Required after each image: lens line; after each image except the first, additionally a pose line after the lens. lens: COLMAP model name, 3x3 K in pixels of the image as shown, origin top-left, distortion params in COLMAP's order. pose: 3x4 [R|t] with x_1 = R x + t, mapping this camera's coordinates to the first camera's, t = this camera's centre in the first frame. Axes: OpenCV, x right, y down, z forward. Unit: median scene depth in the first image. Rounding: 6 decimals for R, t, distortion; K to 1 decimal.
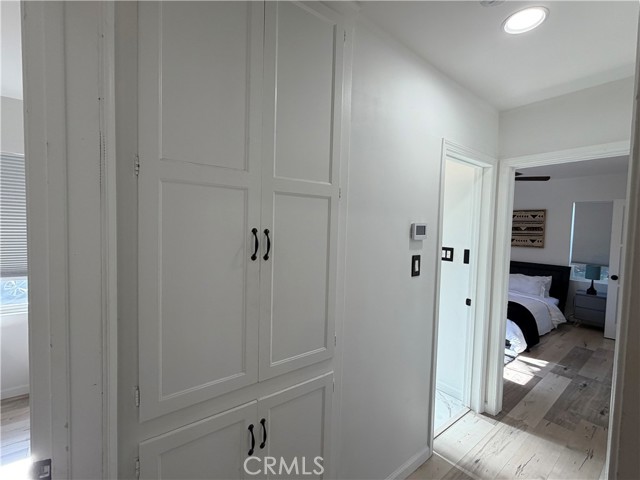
lens RADIAL K [[285.6, 0, 322.1], [0, 285.6, 240.1], [0, 0, 1]] dist [0.000562, -0.000092]
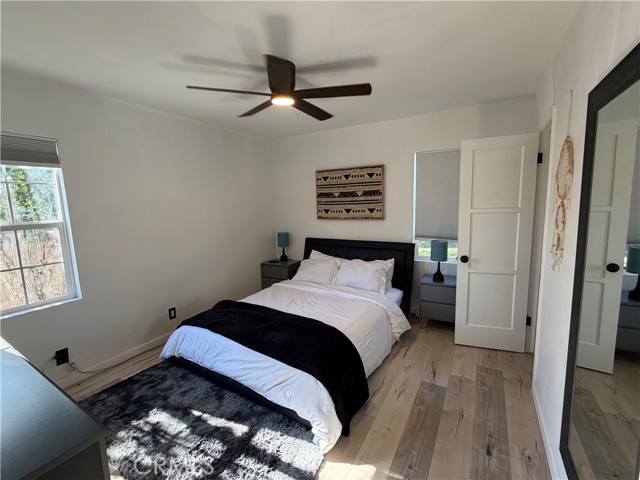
lens RADIAL K [[285.6, 0, 317.9], [0, 285.6, 238.7], [0, 0, 1]] dist [0.000562, -0.000092]
pose [[0.929870, -0.103681, 0.352976, 0.387343], [0.072748, 0.992341, 0.099840, -0.008358], [-0.360624, -0.067160, 0.930290, 0.415266]]
